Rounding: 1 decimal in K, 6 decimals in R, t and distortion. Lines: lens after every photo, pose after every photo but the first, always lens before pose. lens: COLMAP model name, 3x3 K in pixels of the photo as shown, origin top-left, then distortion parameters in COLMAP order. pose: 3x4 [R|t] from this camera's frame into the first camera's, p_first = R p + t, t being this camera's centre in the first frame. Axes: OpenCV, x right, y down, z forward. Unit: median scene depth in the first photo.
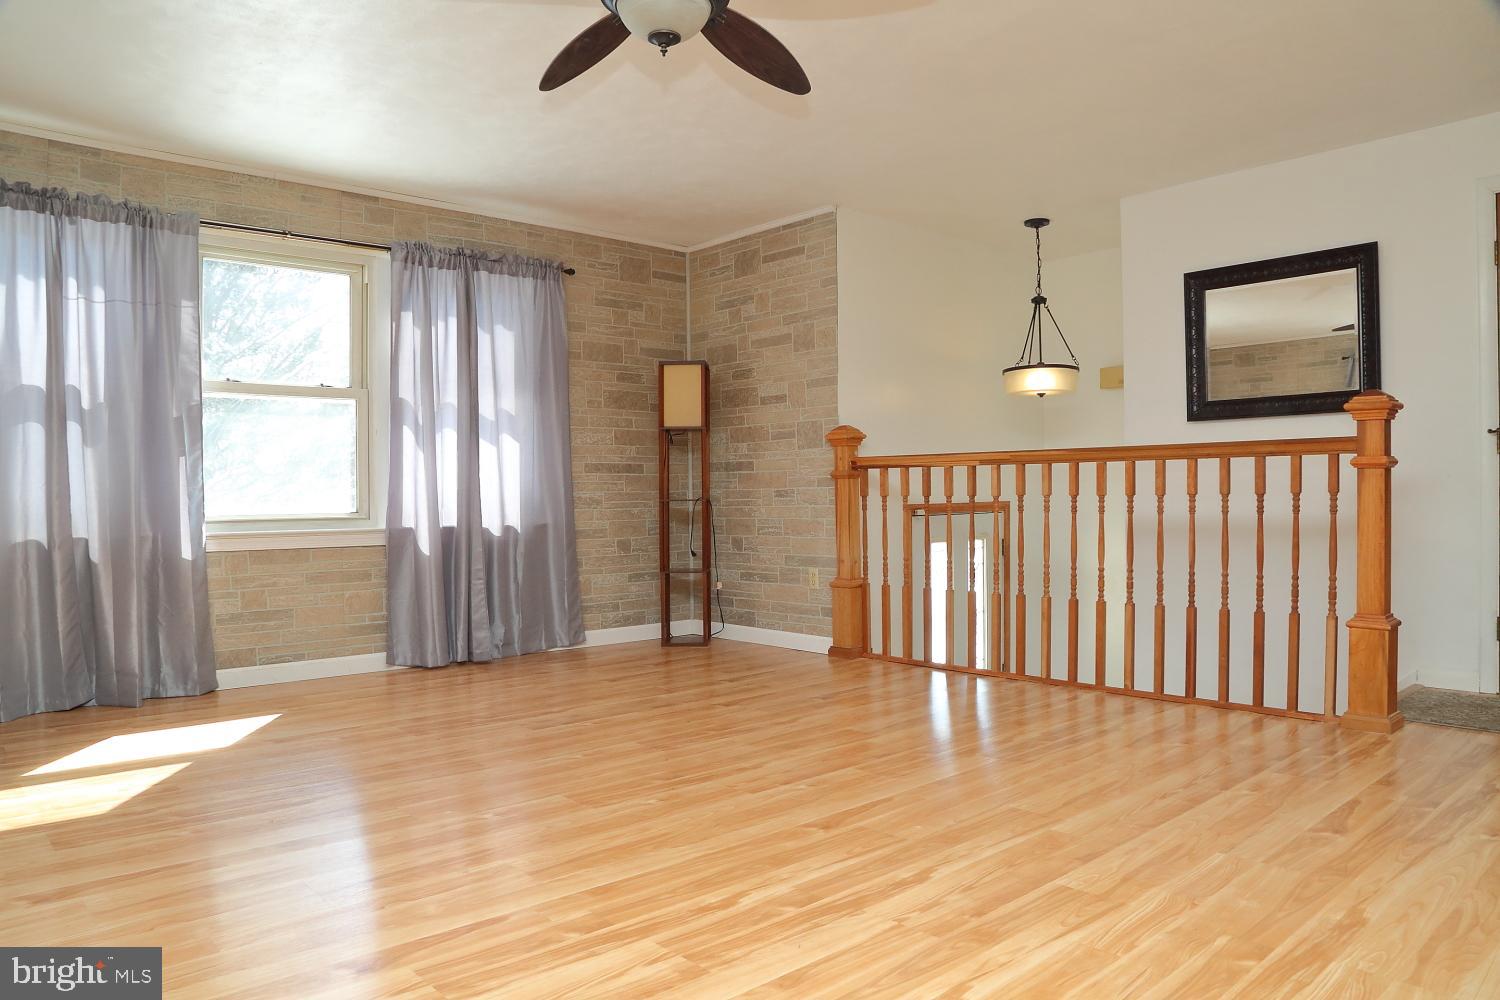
lens RADIAL K [[1027.9, 0, 750.0], [0, 1027.9, 500.0], [0, 0, 1]] dist [-0.124463, 0.078002]
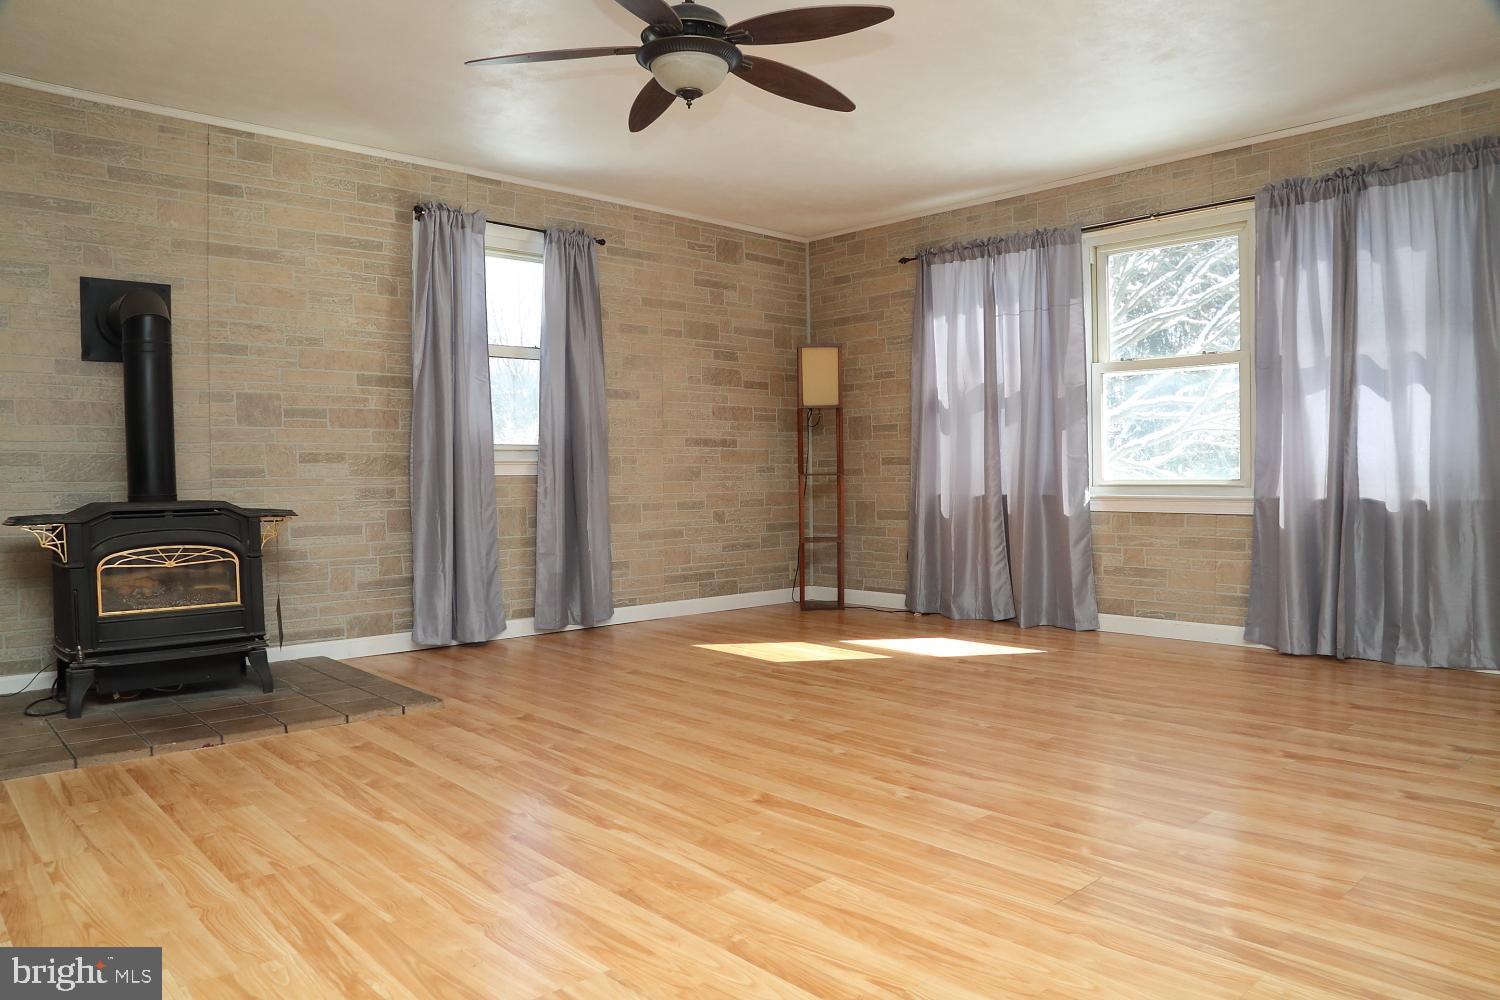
lens RADIAL K [[1025.4, 0, 744.6], [0, 1025.4, 498.2], [0, 0, 1]] dist [-0.125500, 0.074806]
pose [[-0.000717, 0.037239, -0.999306, 0.894195], [0.003607, 0.999300, 0.037236, -0.011535], [0.999993, -0.003578, -0.000851, 0.828676]]
